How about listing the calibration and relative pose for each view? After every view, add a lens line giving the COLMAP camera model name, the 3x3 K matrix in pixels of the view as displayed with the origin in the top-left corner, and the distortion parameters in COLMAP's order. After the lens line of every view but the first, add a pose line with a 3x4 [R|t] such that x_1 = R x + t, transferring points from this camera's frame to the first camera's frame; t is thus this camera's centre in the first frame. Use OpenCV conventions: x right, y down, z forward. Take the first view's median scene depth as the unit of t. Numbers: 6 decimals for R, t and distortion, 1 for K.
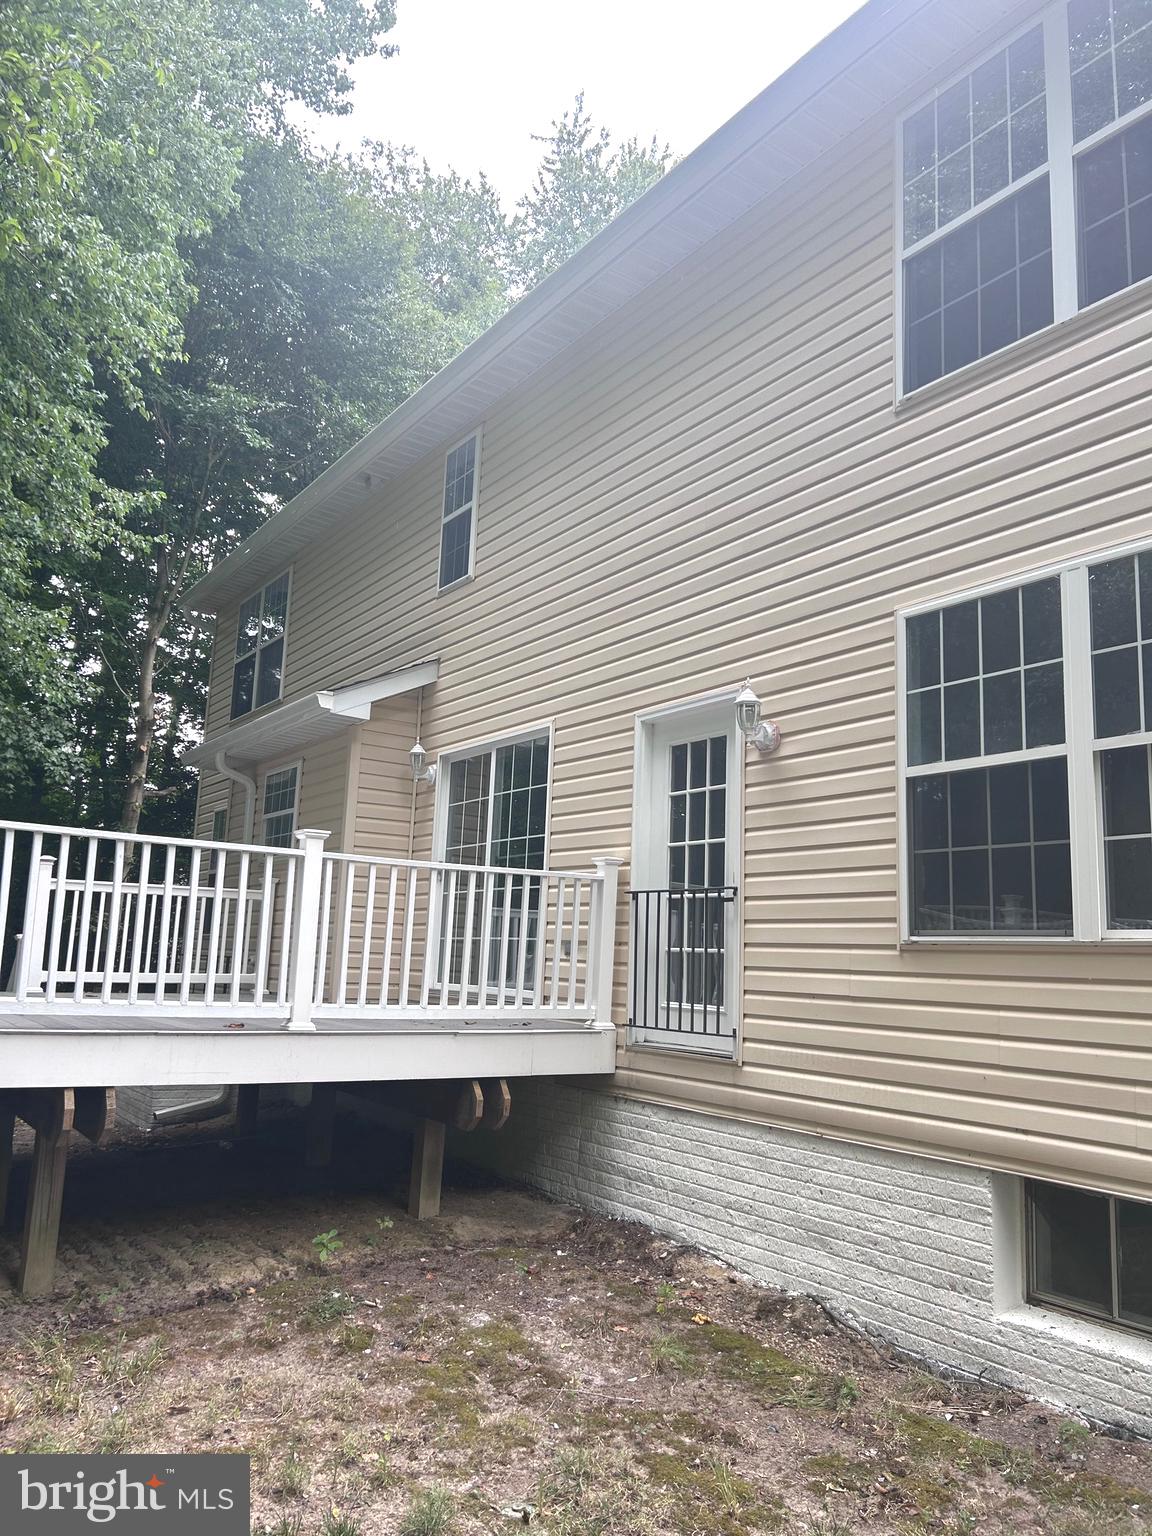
lens RADIAL K [[1147.1, 0, 580.5], [0, 1147.1, 761.7], [0, 0, 1]] dist [0.050225, -0.066390]
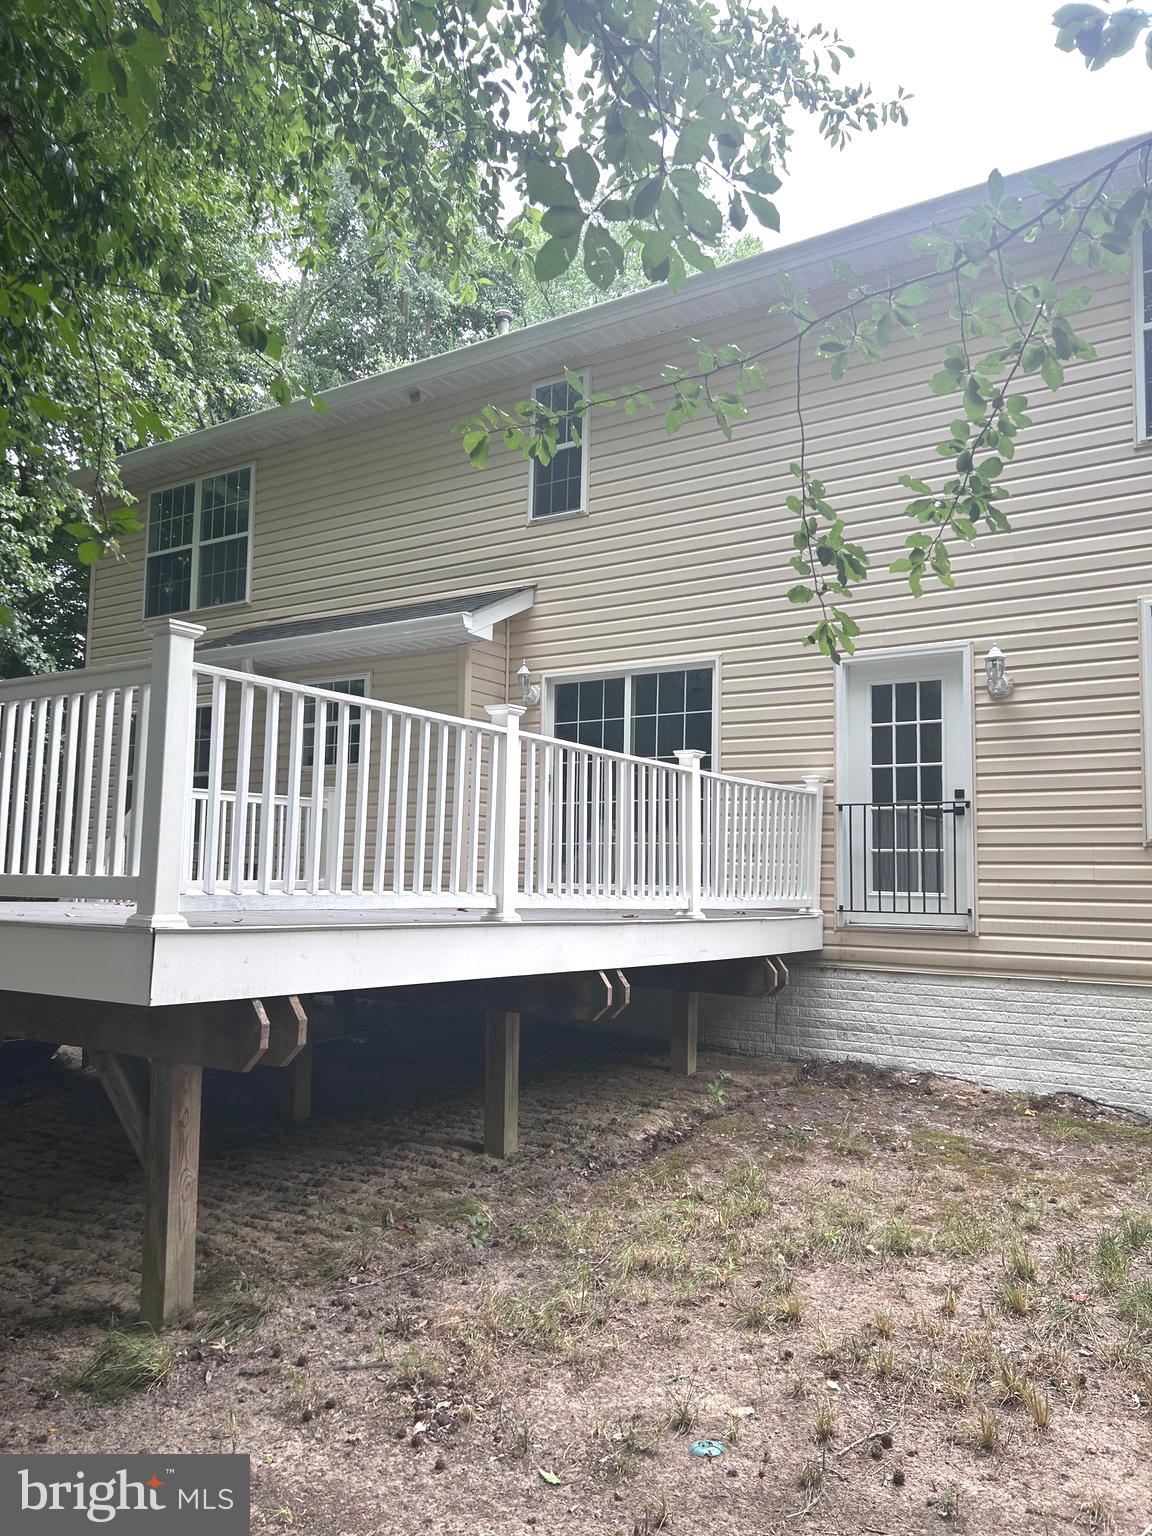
lens RADIAL K [[1146.8, 0, 575.2], [0, 1146.8, 773.1], [0, 0, 1]] dist [0.073175, -0.092007]
pose [[0.924130, 0.012677, 0.381867, -0.711688], [-0.047008, 0.995629, 0.080708, -0.005456], [-0.379175, -0.092536, 0.920687, -0.022752]]
